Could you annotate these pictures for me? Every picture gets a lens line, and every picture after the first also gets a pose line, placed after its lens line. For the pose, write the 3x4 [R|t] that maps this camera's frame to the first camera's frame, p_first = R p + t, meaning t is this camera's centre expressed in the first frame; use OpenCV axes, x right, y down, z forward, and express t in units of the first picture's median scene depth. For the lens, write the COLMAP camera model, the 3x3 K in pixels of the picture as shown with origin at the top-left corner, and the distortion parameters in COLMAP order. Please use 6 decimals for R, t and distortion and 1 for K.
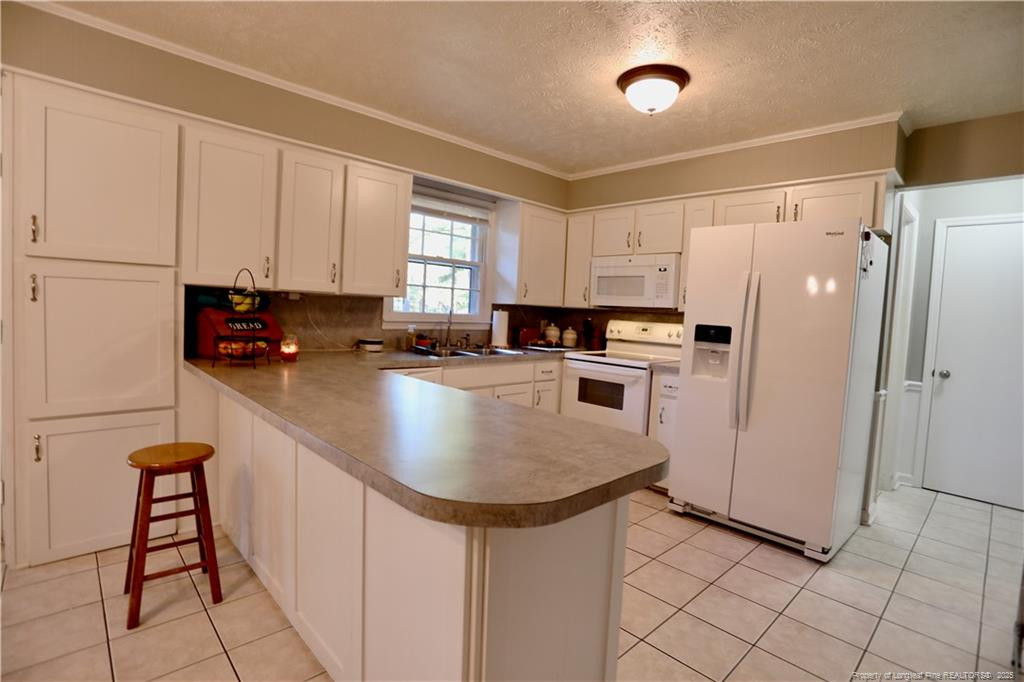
lens RADIAL K [[490.2, 0, 509.1], [0, 490.2, 346.7], [0, 0, 1]] dist [-0.040093, 0.010317]
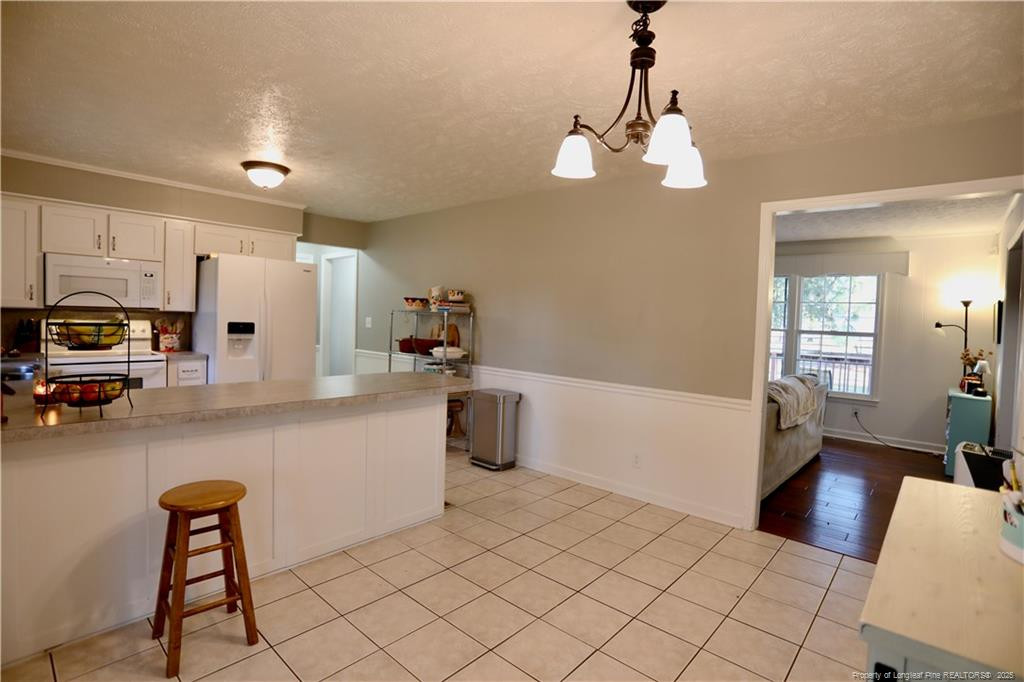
lens RADIAL K [[490.2, 0, 512.7], [0, 490.2, 331.6], [0, 0, 1]] dist [-0.040093, 0.010317]
pose [[-0.072326, -0.085279, 0.993729, -1.071971], [0.036627, 0.995439, 0.088092, -0.110474], [-0.996708, 0.042768, -0.068873, 0.251908]]
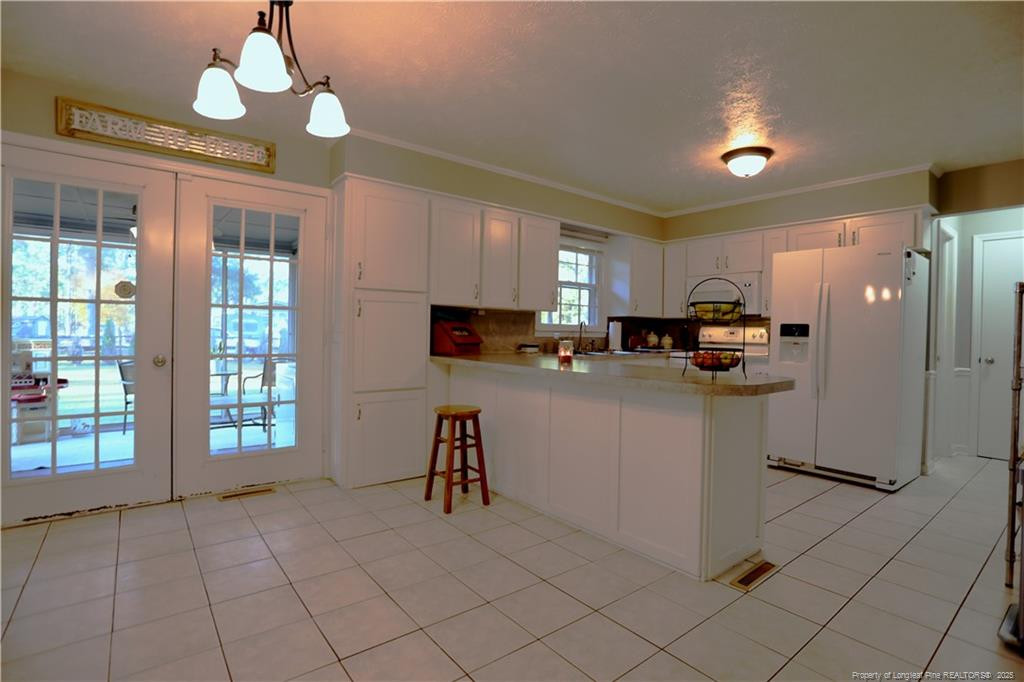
lens RADIAL K [[490.2, 0, 513.8], [0, 490.2, 344.2], [0, 0, 1]] dist [-0.040093, 0.010317]
pose [[0.996281, -0.027063, -0.081809, -0.237379], [0.022730, 0.998313, -0.053435, 0.063274], [0.083117, 0.051377, 0.995215, -0.380001]]
